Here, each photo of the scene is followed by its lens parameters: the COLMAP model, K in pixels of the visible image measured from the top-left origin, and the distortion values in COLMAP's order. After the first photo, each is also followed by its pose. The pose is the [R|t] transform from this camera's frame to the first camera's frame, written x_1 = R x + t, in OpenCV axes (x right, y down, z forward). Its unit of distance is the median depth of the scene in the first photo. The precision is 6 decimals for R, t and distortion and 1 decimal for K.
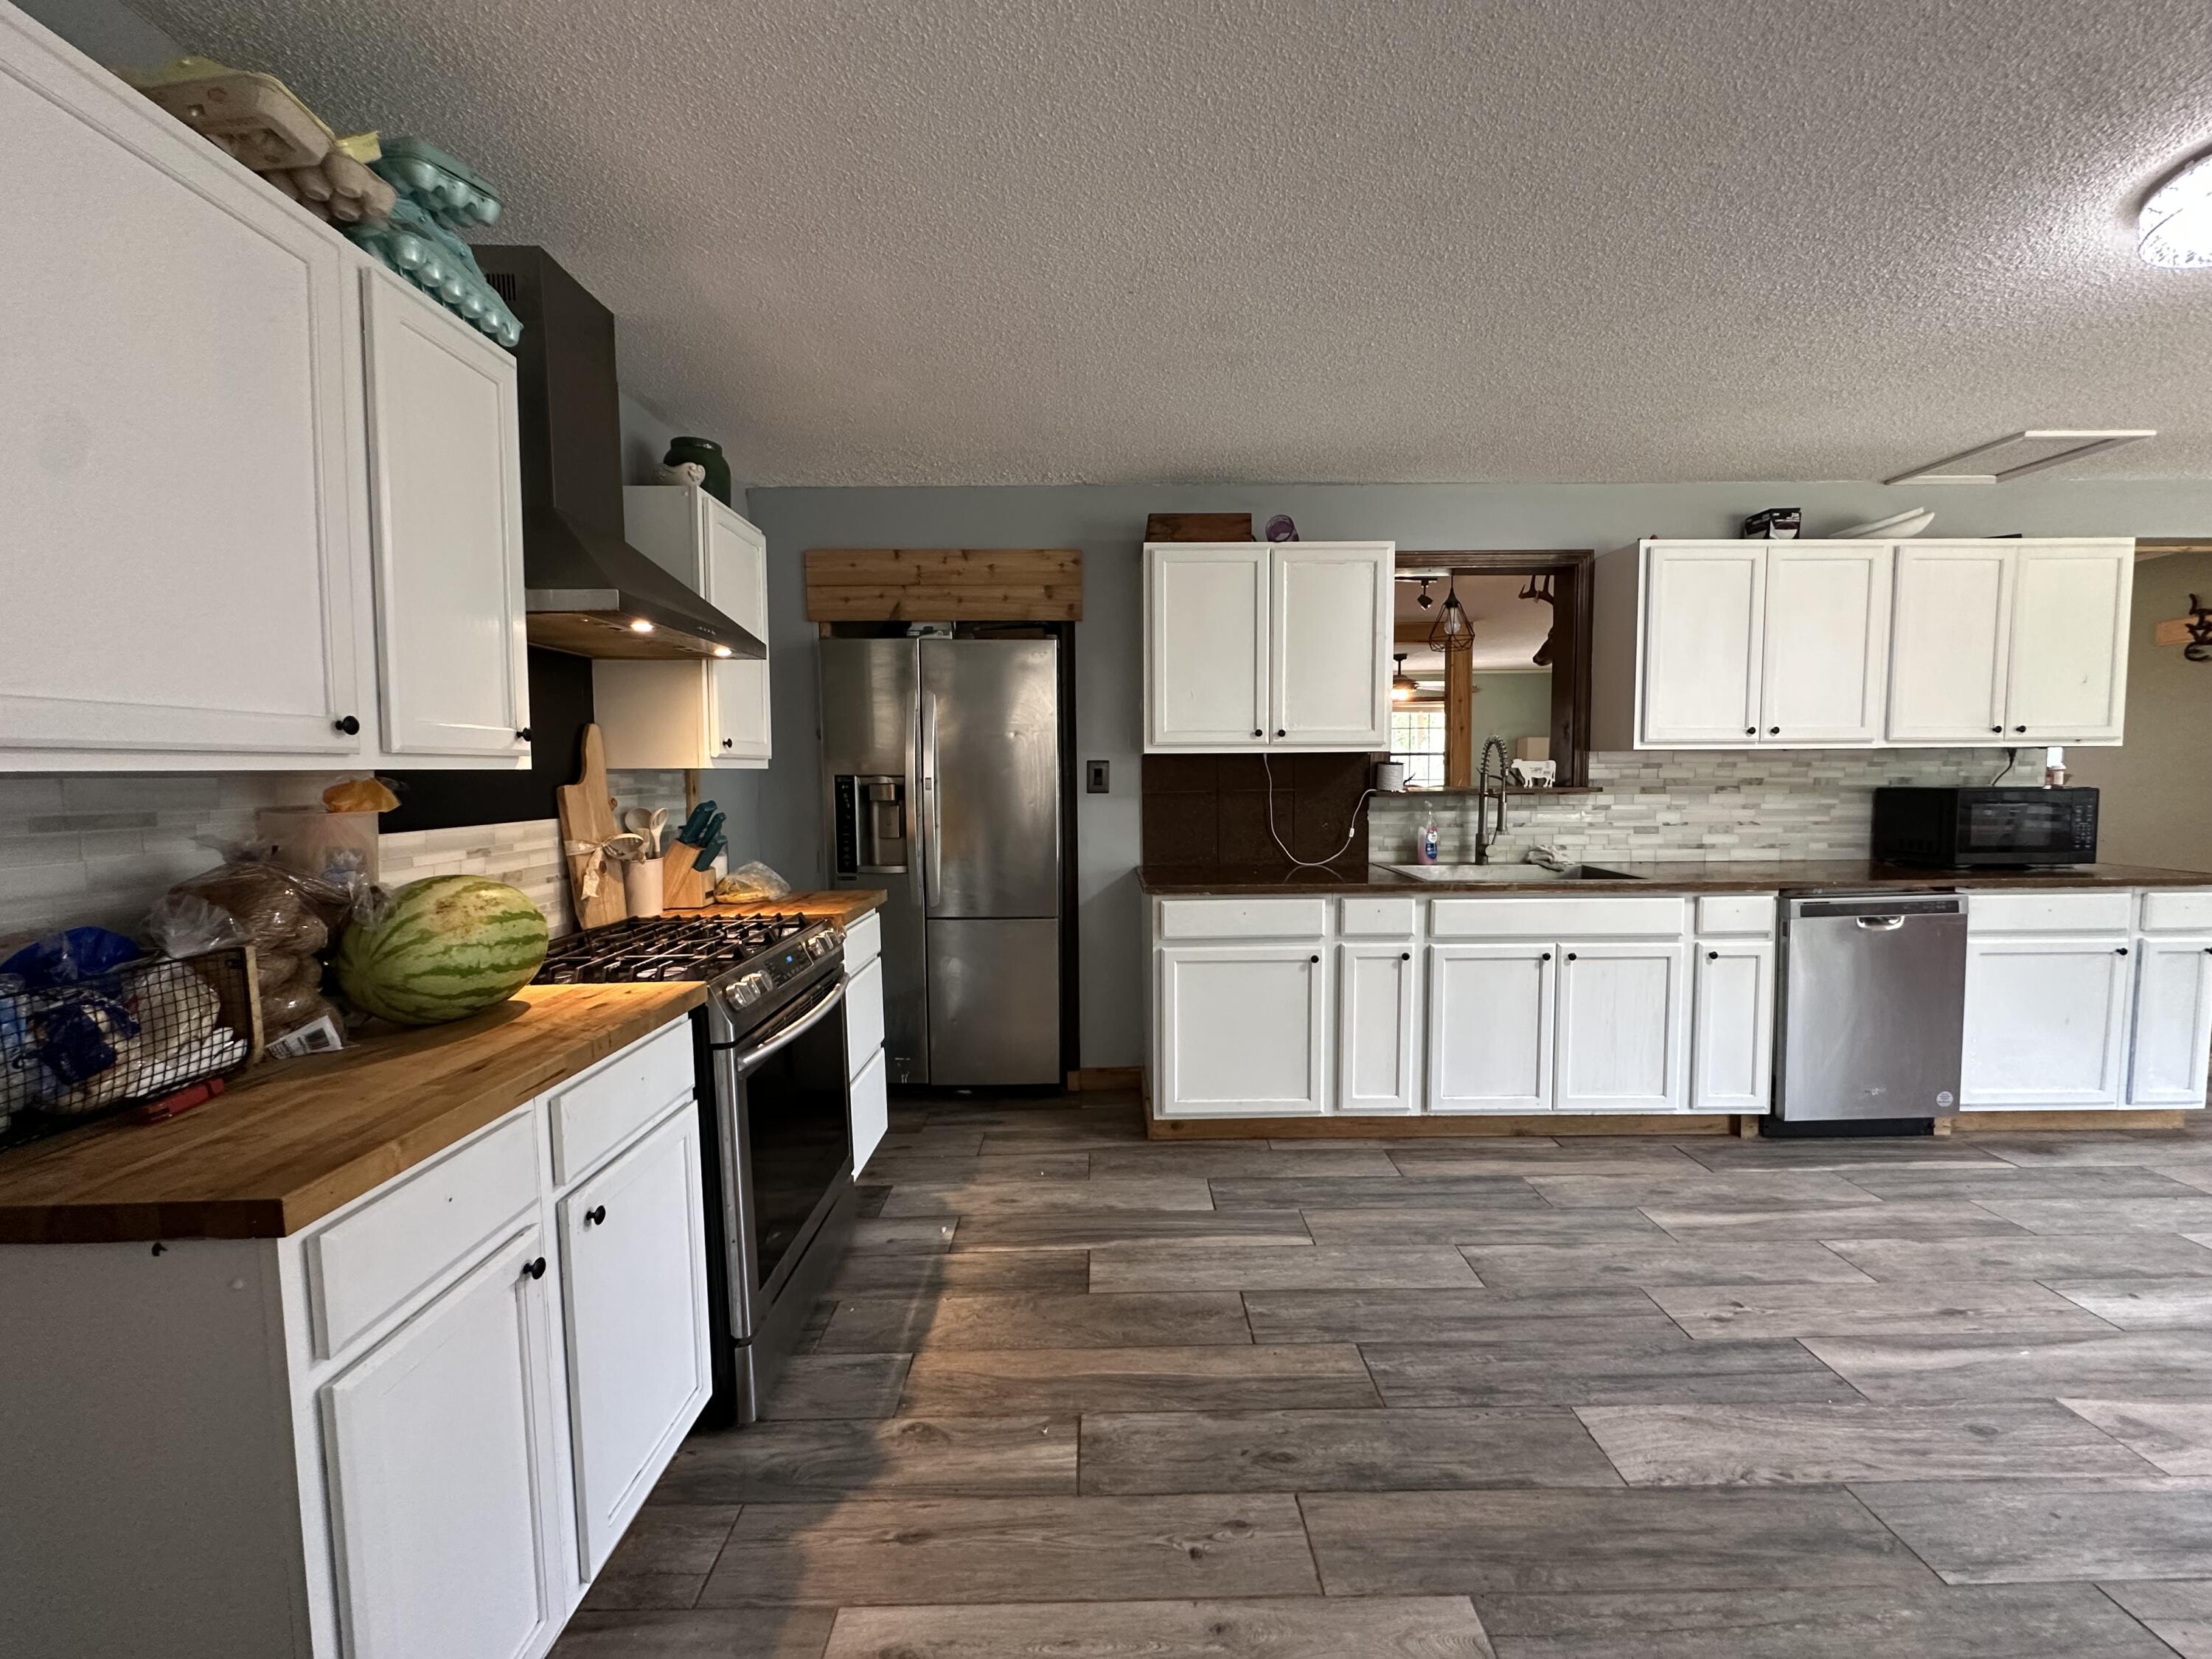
lens RADIAL K [[881.1, 0, 1106.0], [0, 881.1, 829.5], [0, 0, 1]] dist [-0.002898, -0.000220]
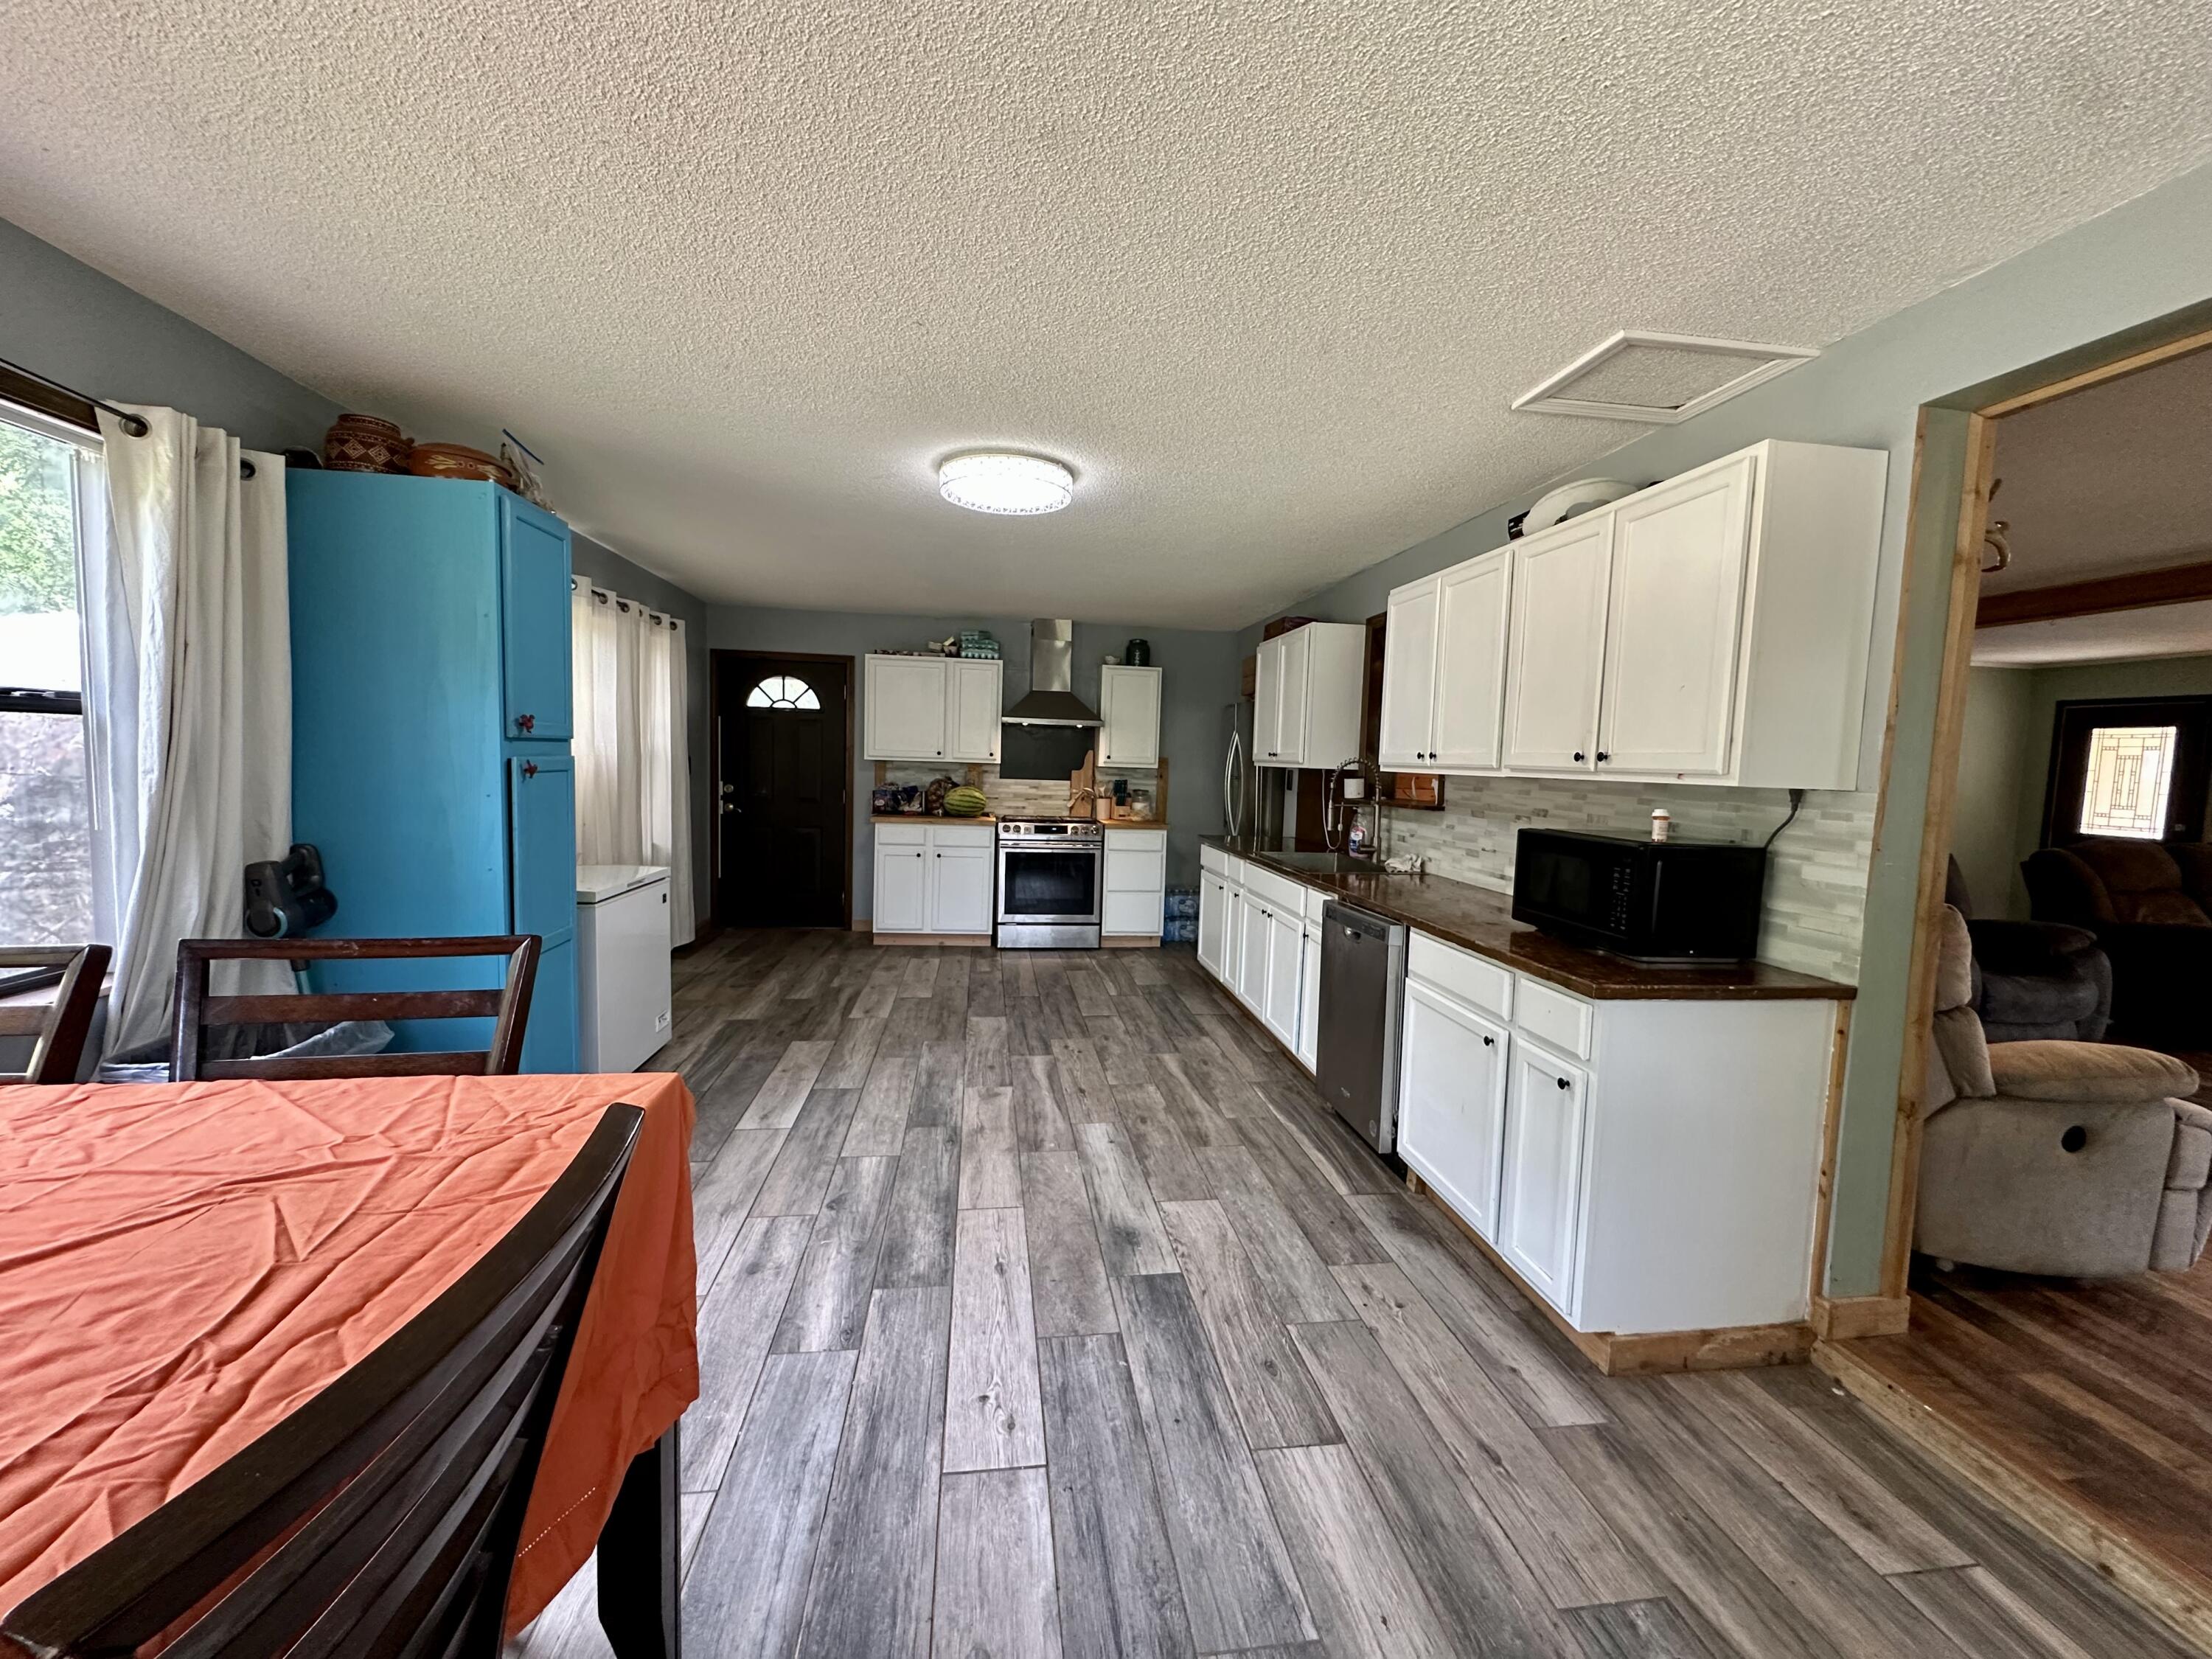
lens RADIAL K [[882.6, 0, 1106.0], [0, 882.6, 829.5], [0, 0, 1]] dist [-0.002002, 0.000044]
pose [[0.129509, 0.092054, -0.987296, 1.702823], [-0.101437, 0.991688, 0.079157, -0.069616], [0.986376, 0.089897, 0.137770, 0.487452]]
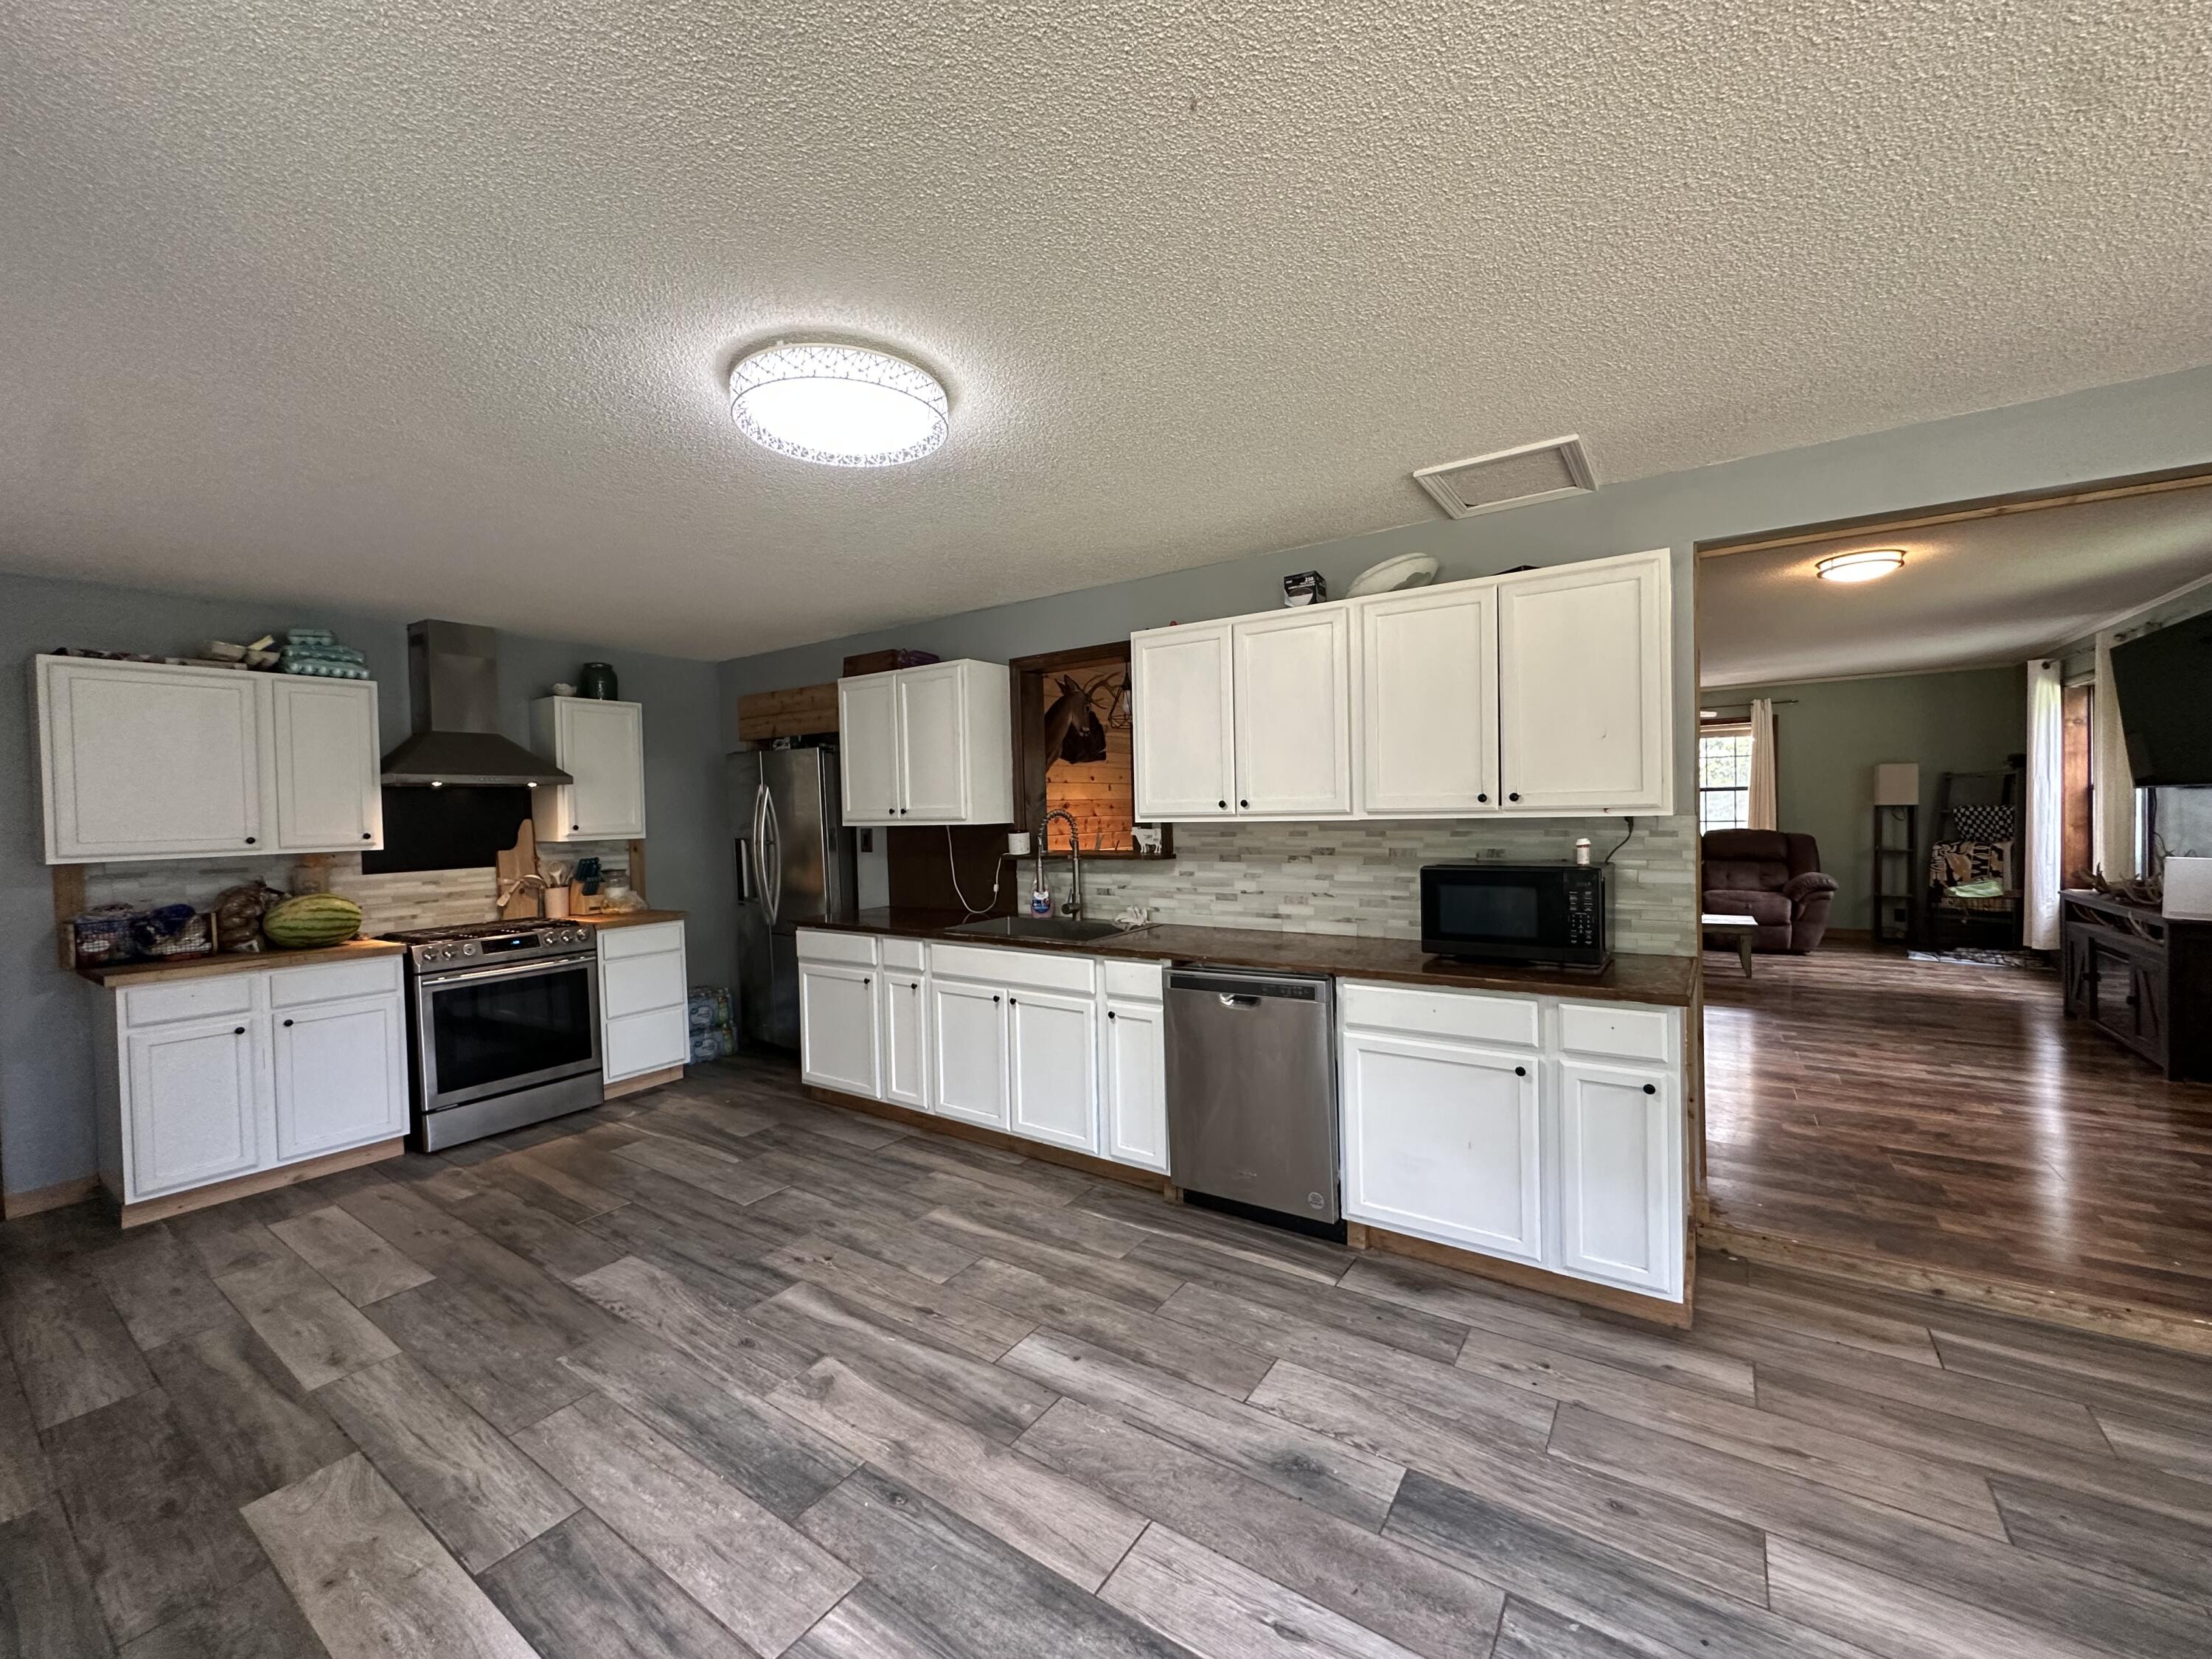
lens RADIAL K [[882.6, 0, 1106.0], [0, 882.6, 829.5], [0, 0, 1]] dist [-0.002002, 0.000044]
pose [[0.819494, 0.002221, -0.573083, 1.191322], [-0.021279, 0.999421, -0.026554, -0.052147], [0.572692, 0.033955, 0.819067, 0.084109]]
